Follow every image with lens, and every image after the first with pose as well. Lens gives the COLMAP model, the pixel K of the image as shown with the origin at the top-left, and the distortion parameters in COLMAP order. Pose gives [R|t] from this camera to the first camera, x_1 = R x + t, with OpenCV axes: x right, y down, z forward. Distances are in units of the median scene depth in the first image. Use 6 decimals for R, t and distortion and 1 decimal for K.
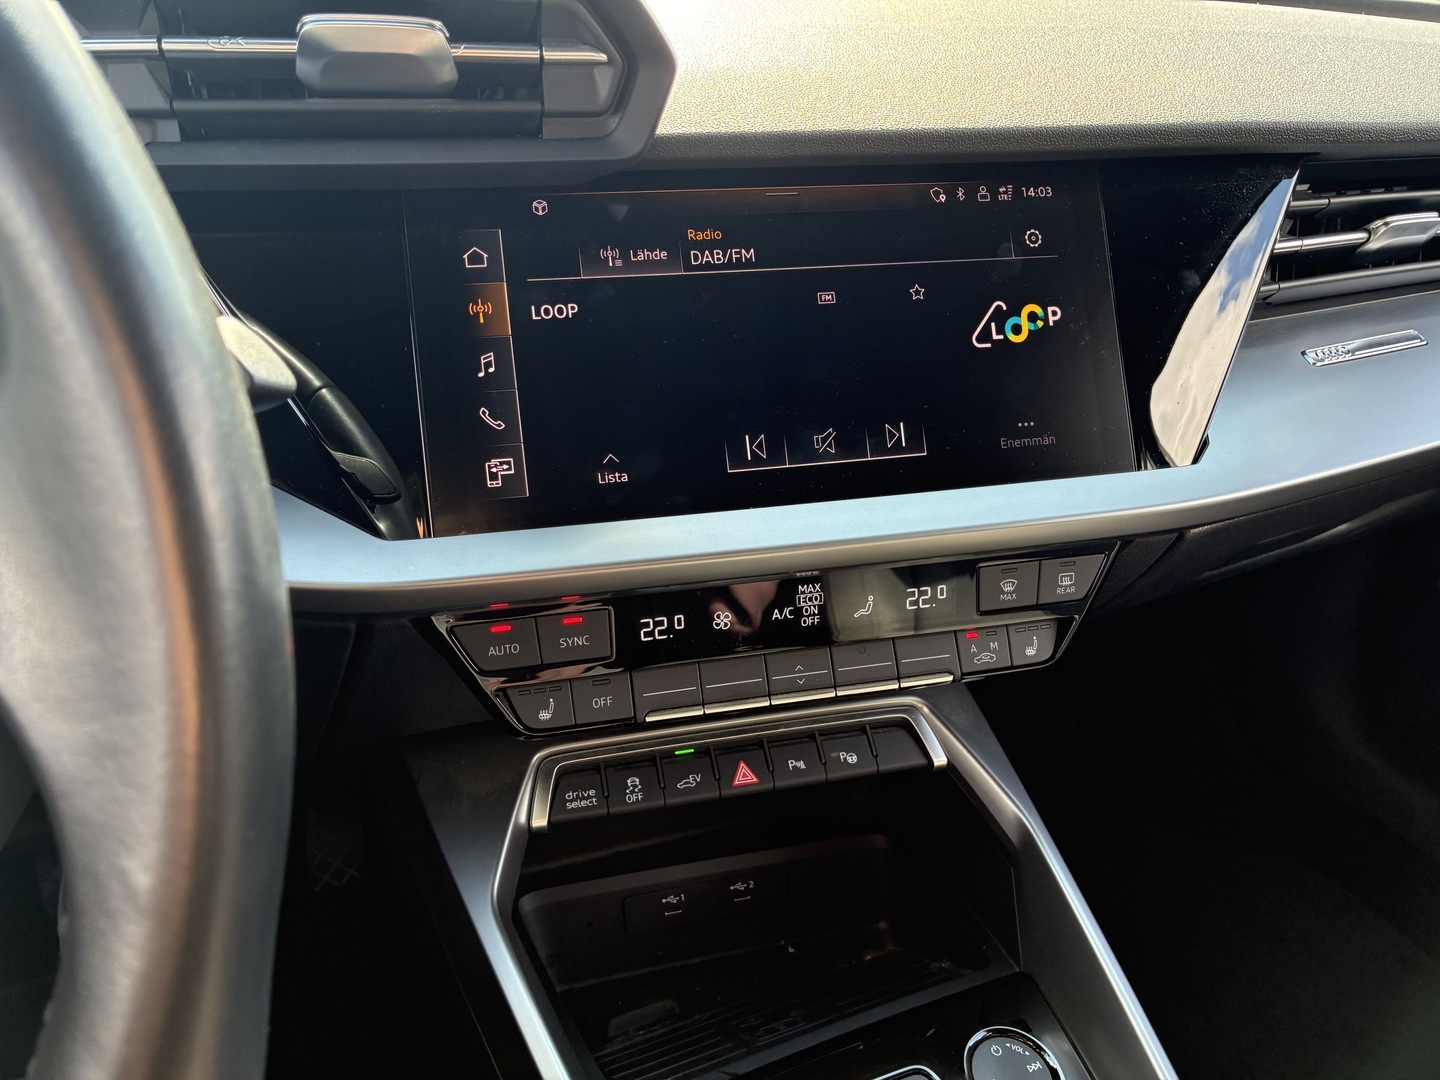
lens RADIAL K [[1080.7, 0, 720.0], [0, 1080.7, 540.0], [0, 0, 1]] dist [0.004282, 0.005970]
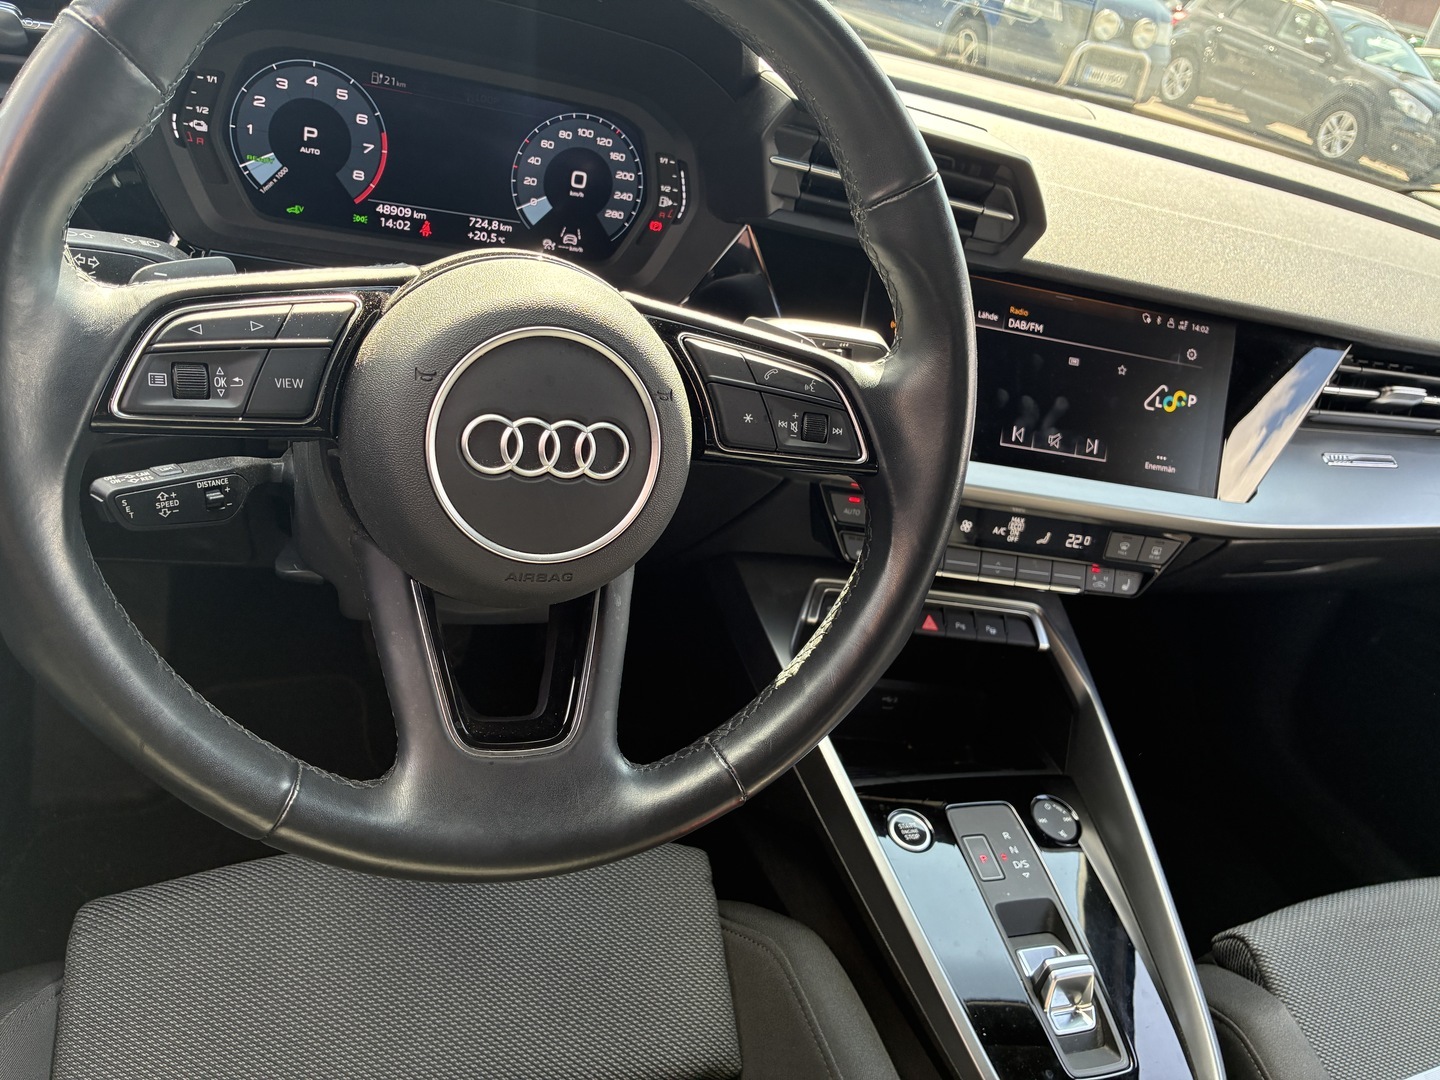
lens RADIAL K [[1080.7, 0, 720.0], [0, 1080.7, 540.0], [0, 0, 1]] dist [0.004282, 0.005970]
pose [[0.971285, 0.236770, 0.023347, -0.417084], [-0.237559, 0.970526, 0.040556, 0.119896], [-0.013057, -0.044937, 0.998904, -0.740888]]
